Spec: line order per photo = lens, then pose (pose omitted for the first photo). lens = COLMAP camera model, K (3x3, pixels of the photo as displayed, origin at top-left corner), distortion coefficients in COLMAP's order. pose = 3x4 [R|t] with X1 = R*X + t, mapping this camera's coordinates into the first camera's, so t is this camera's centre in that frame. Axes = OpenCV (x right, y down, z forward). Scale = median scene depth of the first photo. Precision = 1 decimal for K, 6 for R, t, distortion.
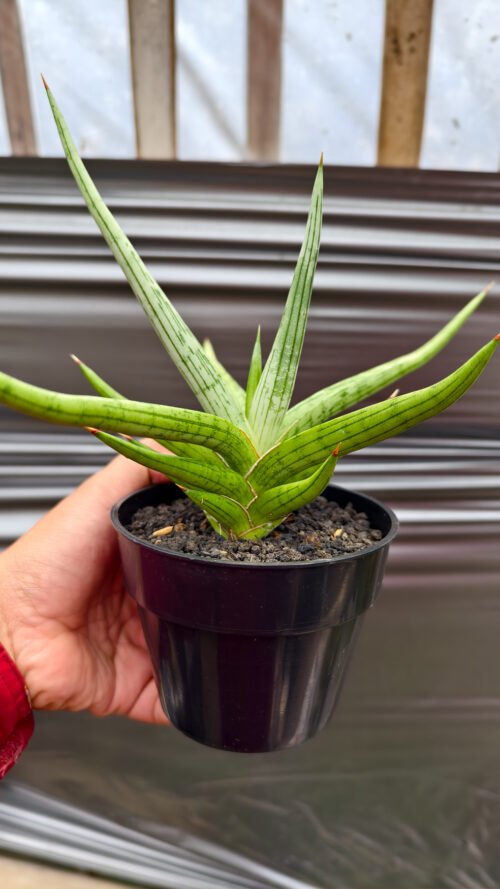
lens RADIAL K [[613.4, 0, 250.8], [0, 613.4, 441.1], [0, 0, 1]] dist [-0.012656, -0.005559]
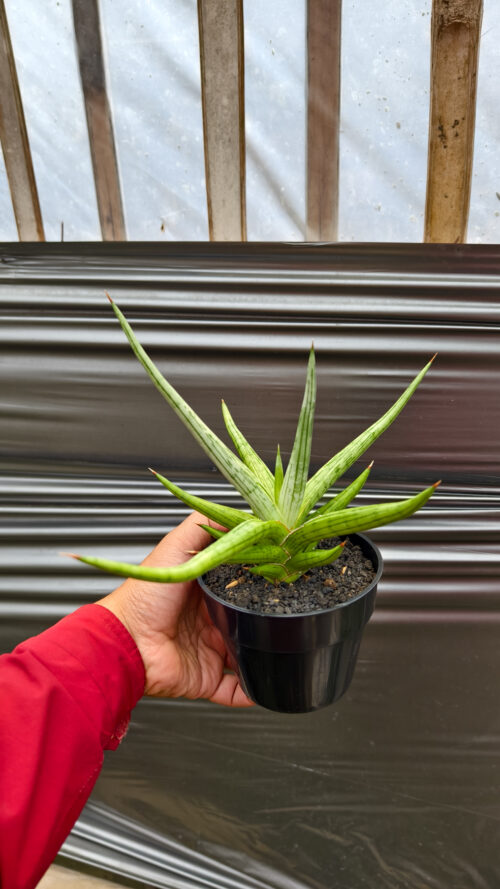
lens RADIAL K [[624.1, 0, 245.8], [0, 624.1, 444.2], [0, 0, 1]] dist [-0.006765, -0.002059]
pose [[0.993740, -0.001861, -0.111703, 0.009440], [-0.002756, 0.999148, -0.041167, -0.031565], [0.111684, 0.041217, 0.992889, -0.137963]]
